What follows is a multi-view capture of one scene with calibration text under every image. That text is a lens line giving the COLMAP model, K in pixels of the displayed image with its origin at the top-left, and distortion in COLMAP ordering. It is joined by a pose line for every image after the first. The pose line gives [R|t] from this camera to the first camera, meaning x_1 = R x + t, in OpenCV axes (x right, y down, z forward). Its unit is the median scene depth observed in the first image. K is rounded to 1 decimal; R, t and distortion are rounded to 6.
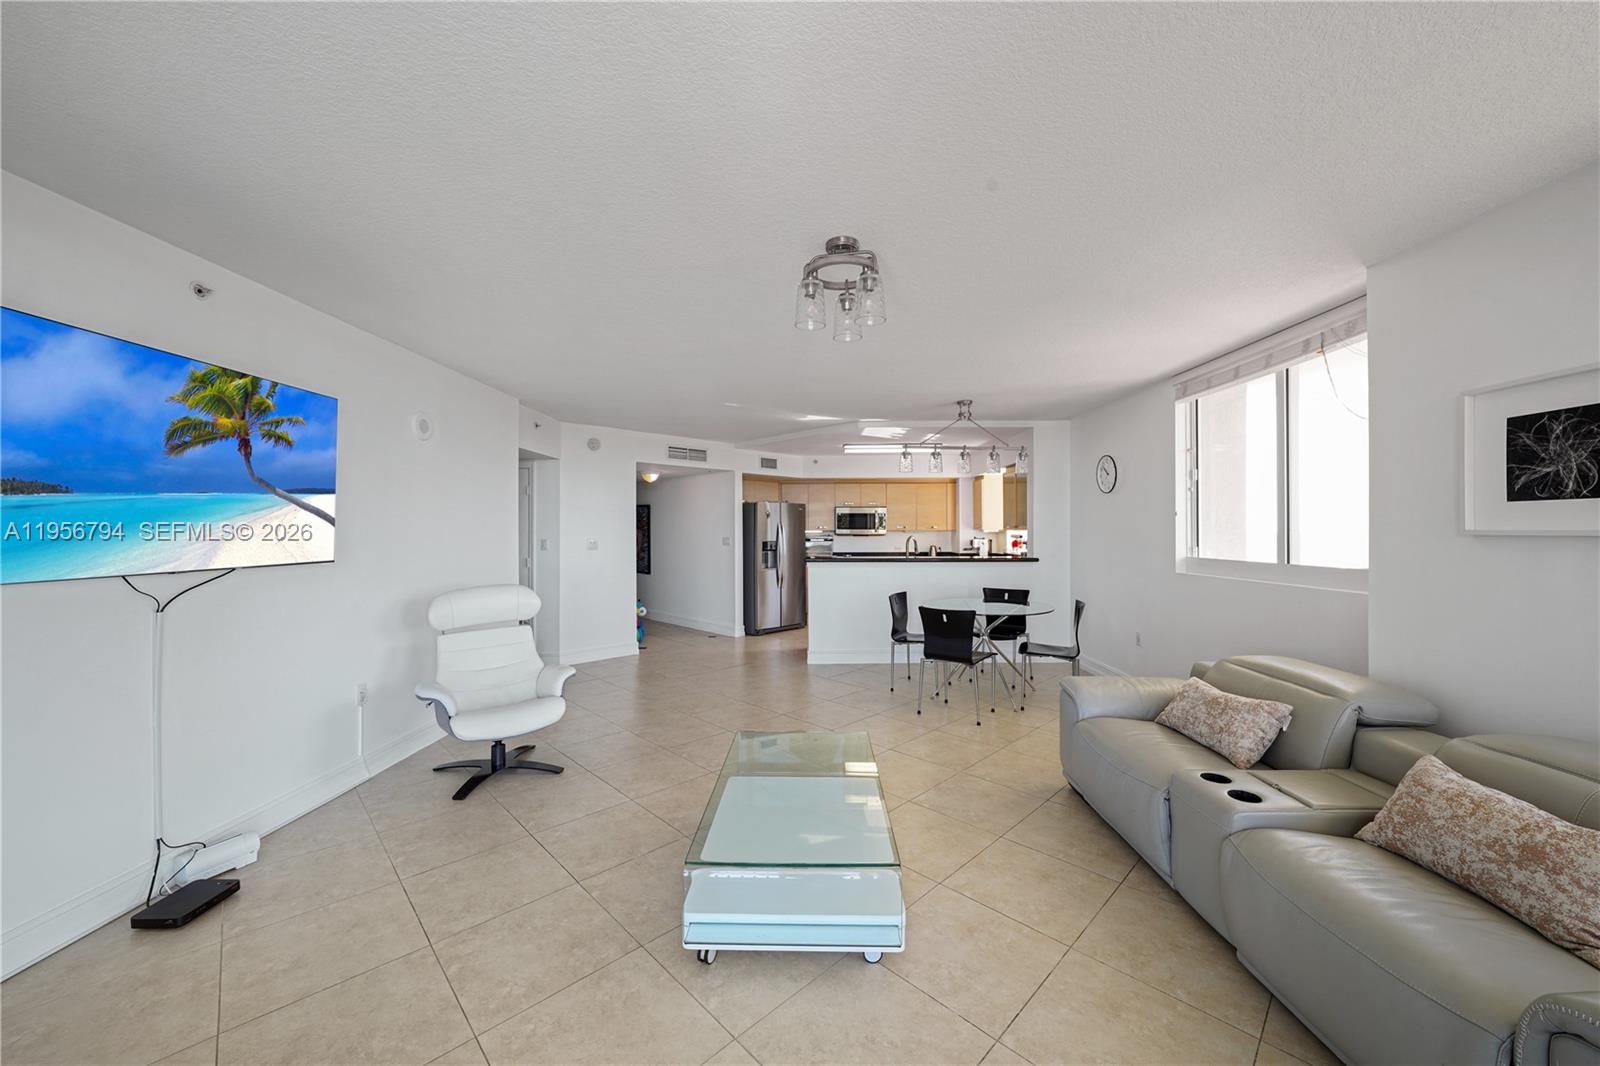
lens RADIAL K [[585.4, 0, 803.5], [0, 585.4, 529.6], [0, 0, 1]] dist [0.000138, 0.000005]
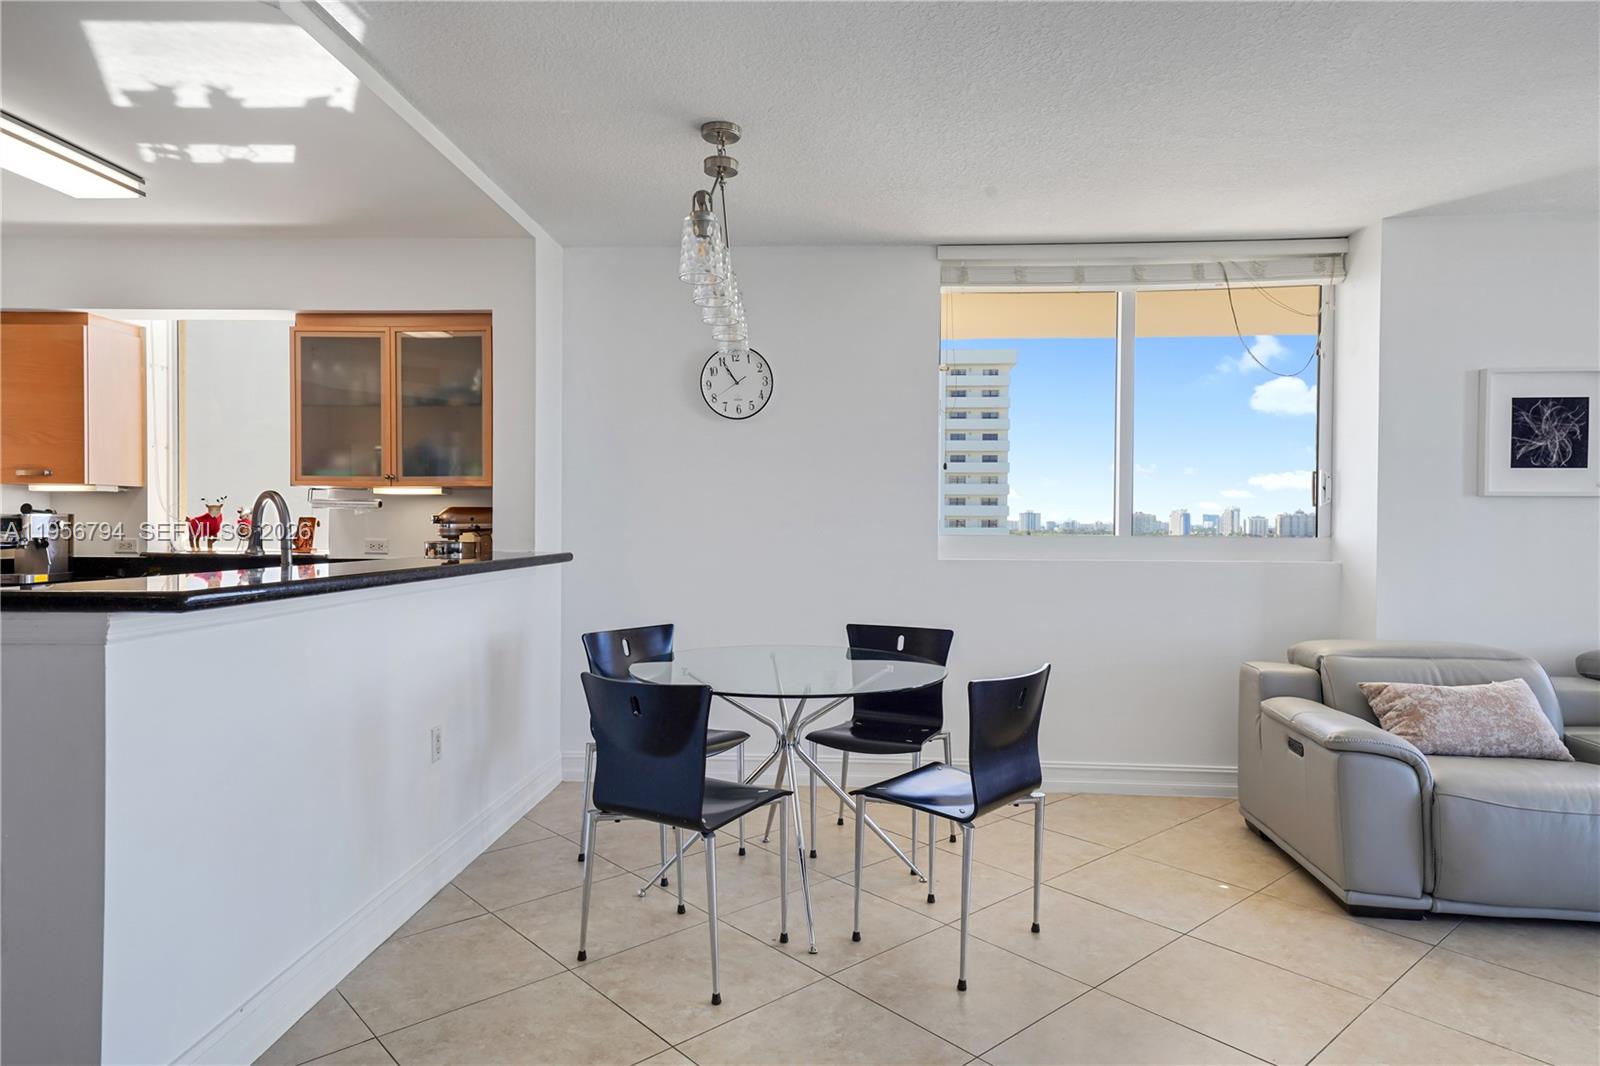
lens RADIAL K [[958.3, 0, 805.3], [0, 958.3, 529.3], [0, 0, 1]] dist [0.039203, 0.001934]
pose [[0.042803, -0.003467, 0.999078, -0.211342], [-0.007904, 0.999962, 0.003809, 0.020114], [-0.999052, -0.008060, 0.042774, 0.585110]]
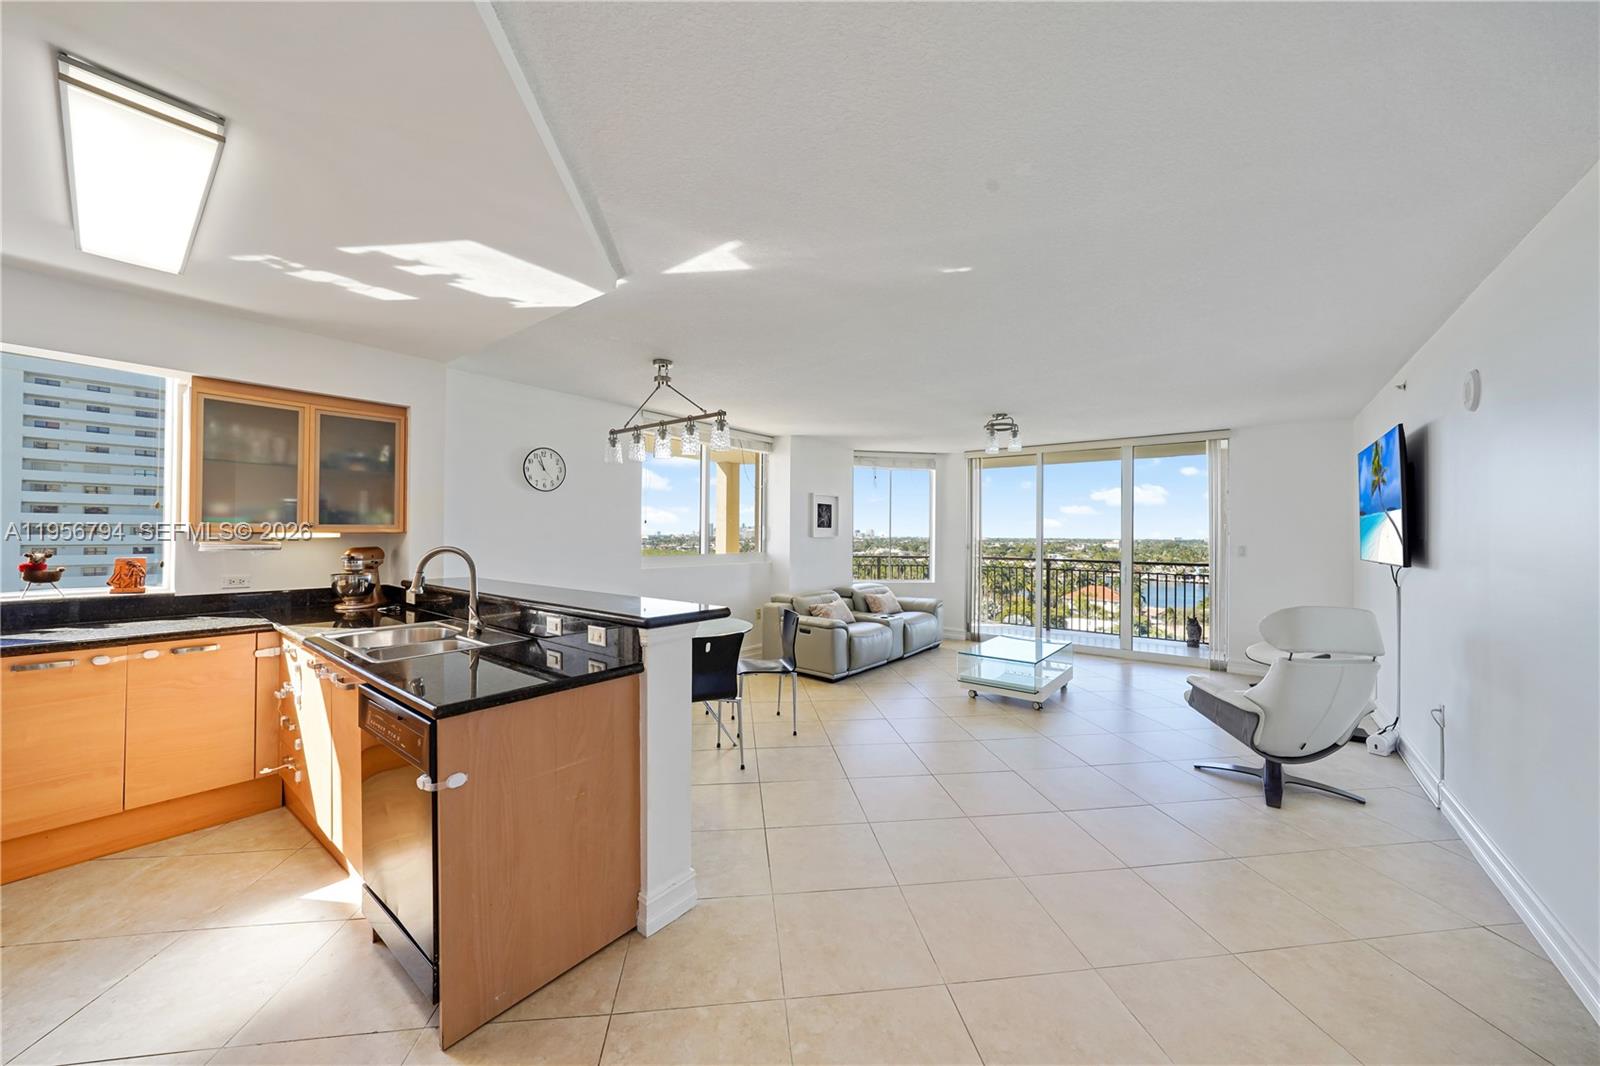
lens RADIAL K [[569.9, 0, 801.9], [0, 569.9, 531.2], [0, 0, 1]] dist [-0.001604, 0.000830]
pose [[-0.795416, -0.000564, 0.606063, -0.193850], [-0.006762, 0.999946, -0.007944, 0.000598], [-0.606026, -0.010417, -0.795377, 0.934875]]
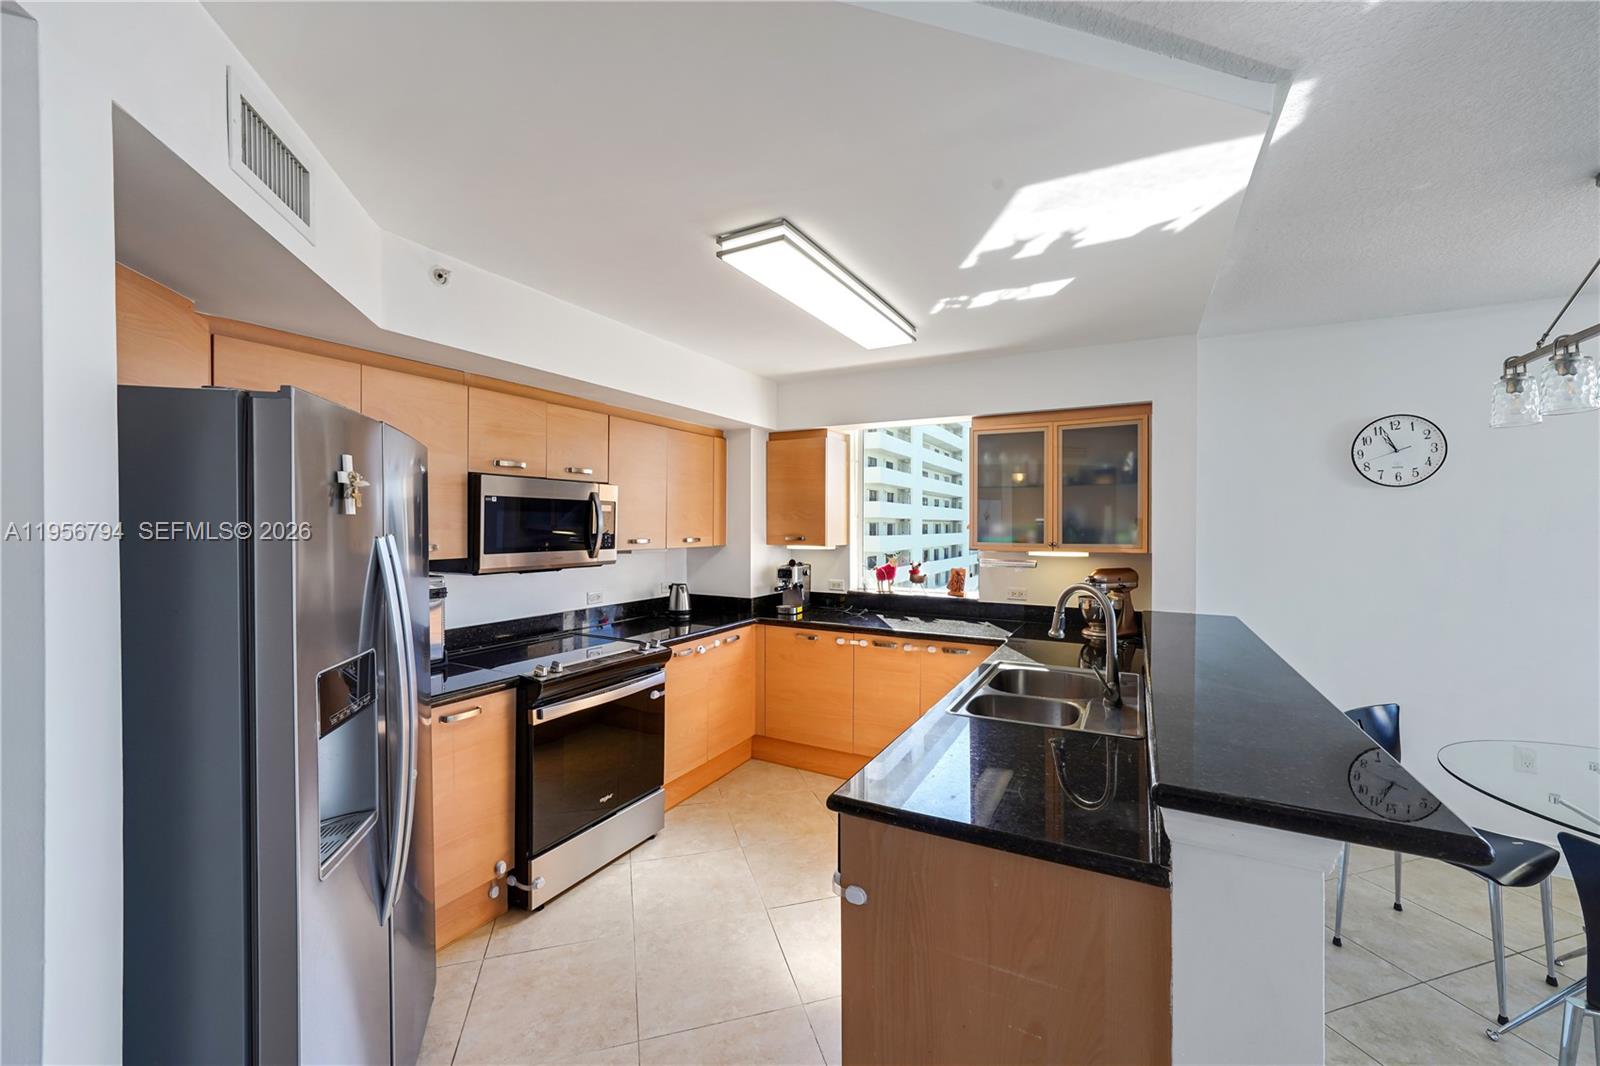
lens RADIAL K [[622.7, 0, 800.7], [0, 622.7, 528.5], [0, 0, 1]] dist [-0.008805, 0.000600]
pose [[0.463655, -0.002577, 0.886012, -0.141214], [-0.006299, 0.999961, 0.006205, -0.016451], [-0.885994, -0.008458, 0.463620, 0.788726]]
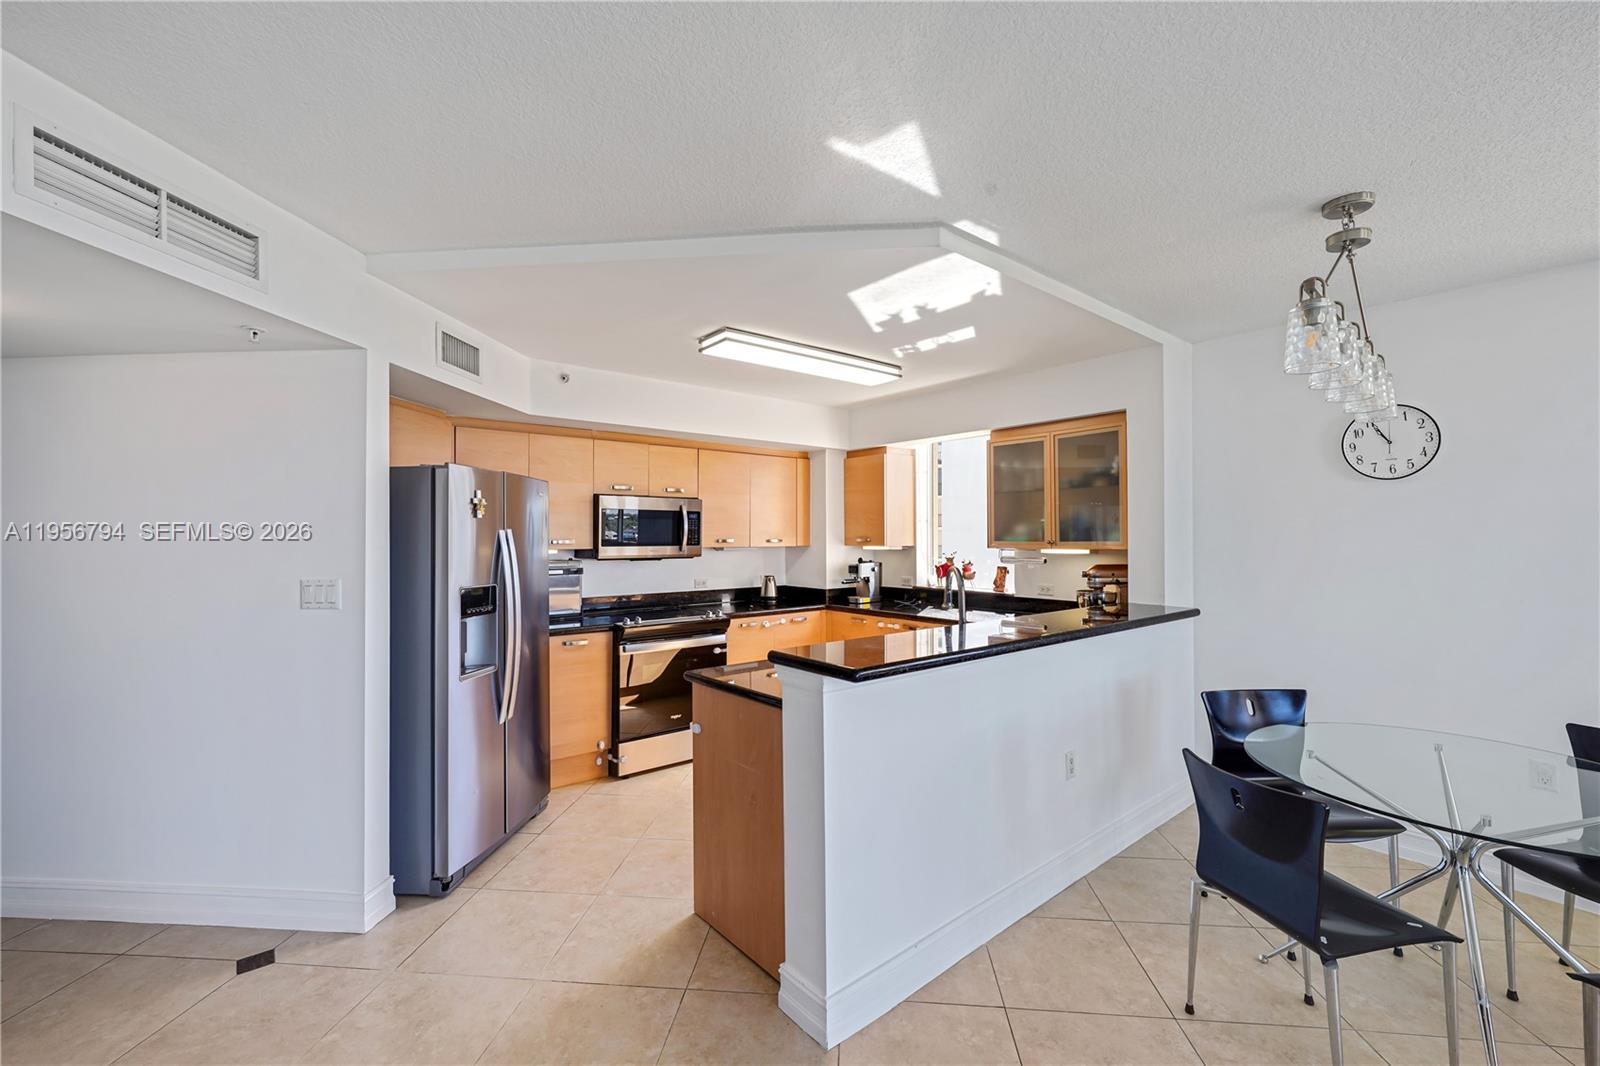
lens RADIAL K [[665.0, 0, 801.1], [0, 665.0, 528.7], [0, 0, 1]] dist [-0.005534, 0.004327]
pose [[0.765087, 0.008432, 0.643871, -0.153128], [-0.000953, 0.999928, -0.011963, -0.008353], [-0.643926, 0.008539, 0.765040, 0.576885]]
